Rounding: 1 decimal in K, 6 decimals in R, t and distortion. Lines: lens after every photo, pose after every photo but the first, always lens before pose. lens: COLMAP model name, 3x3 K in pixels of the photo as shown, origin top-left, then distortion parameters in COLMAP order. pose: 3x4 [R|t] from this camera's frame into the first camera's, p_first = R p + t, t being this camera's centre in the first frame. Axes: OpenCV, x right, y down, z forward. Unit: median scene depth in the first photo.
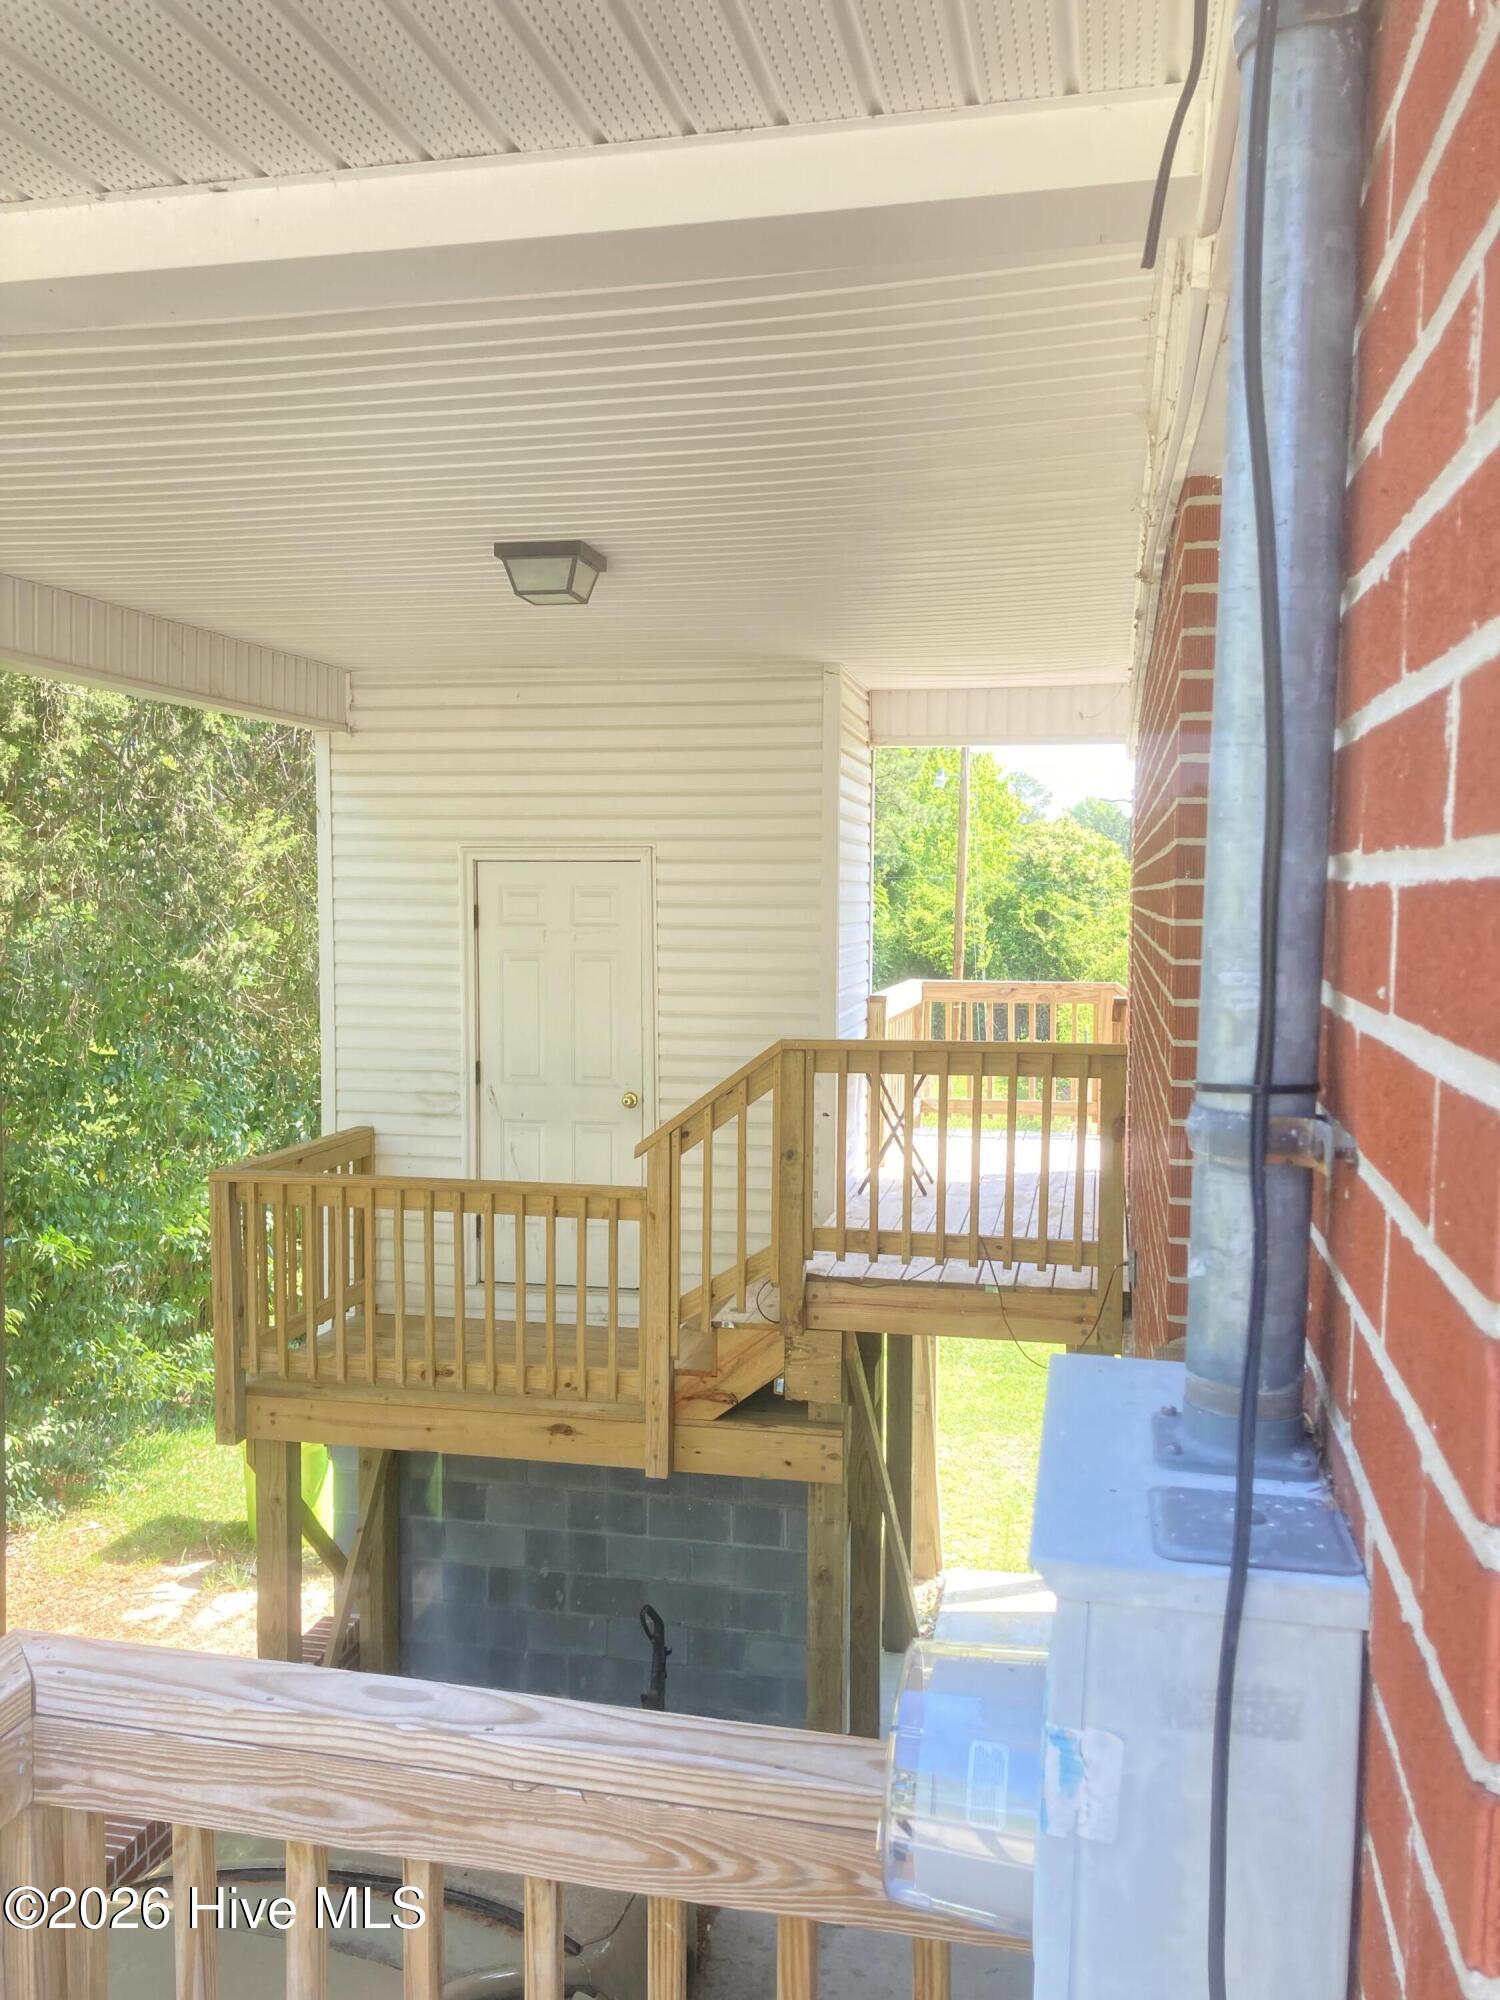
lens RADIAL K [[1664.2, 0, 769.0], [0, 1664.2, 1007.3], [0, 0, 1]] dist [0.053666, -0.060331]
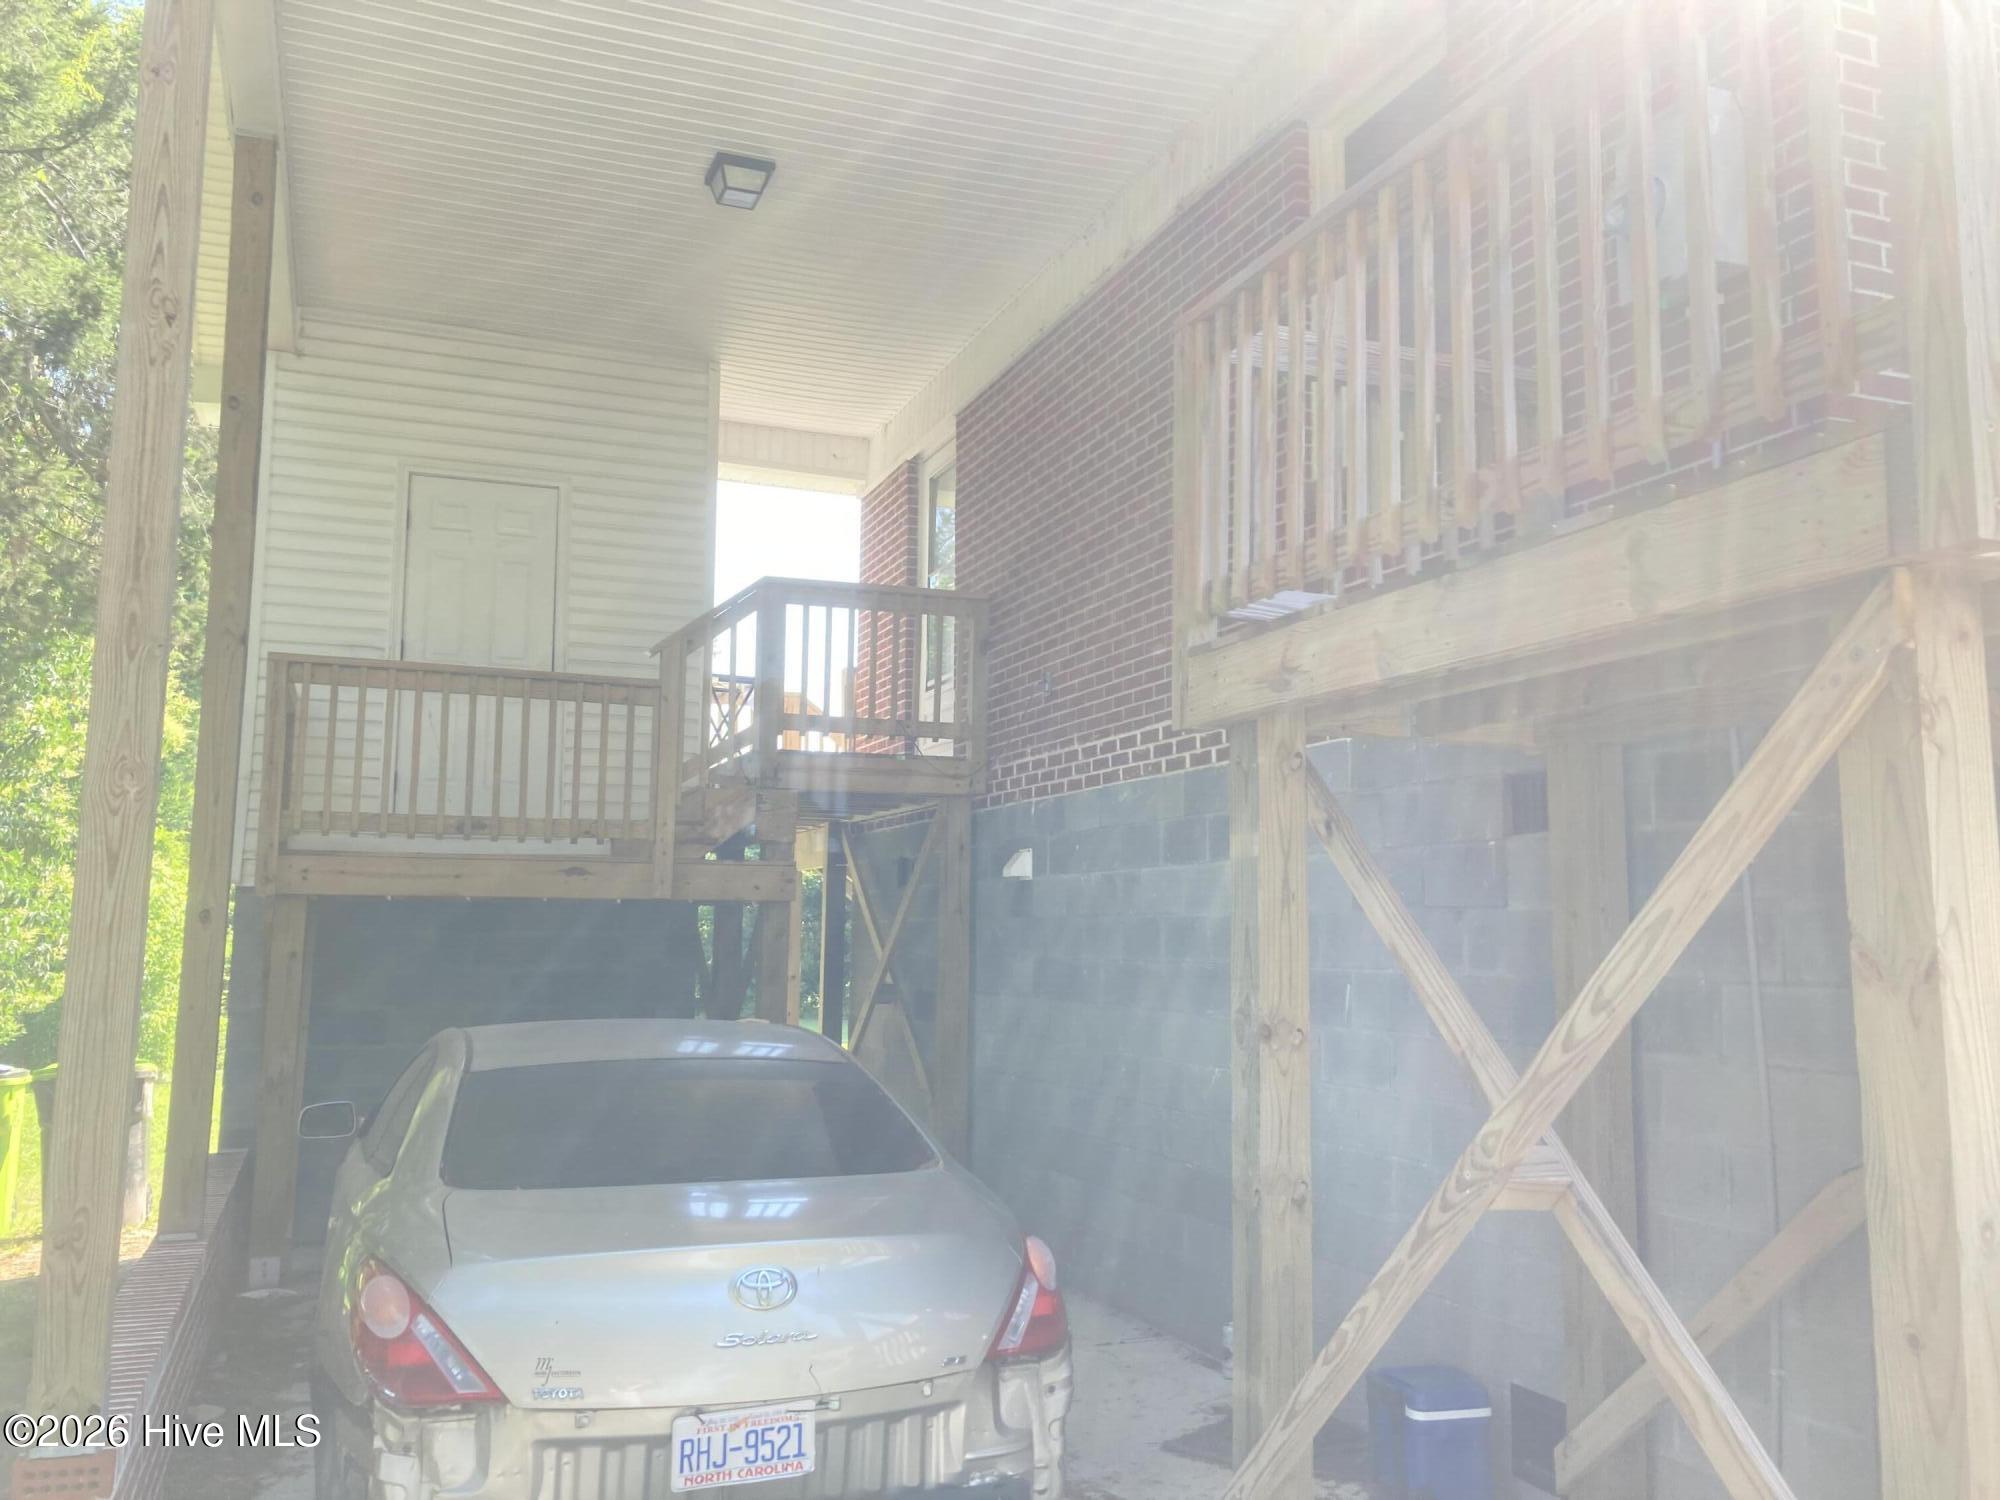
lens RADIAL K [[1664.2, 0, 1001.9], [0, 1664.2, 736.1], [0, 0, 1]] dist [0.053666, -0.060331]
pose [[0.836034, 0.071067, 0.544056, -0.478974], [0.033746, 0.983039, -0.180265, 0.341124], [-0.547639, 0.169067, 0.819456, -0.194838]]
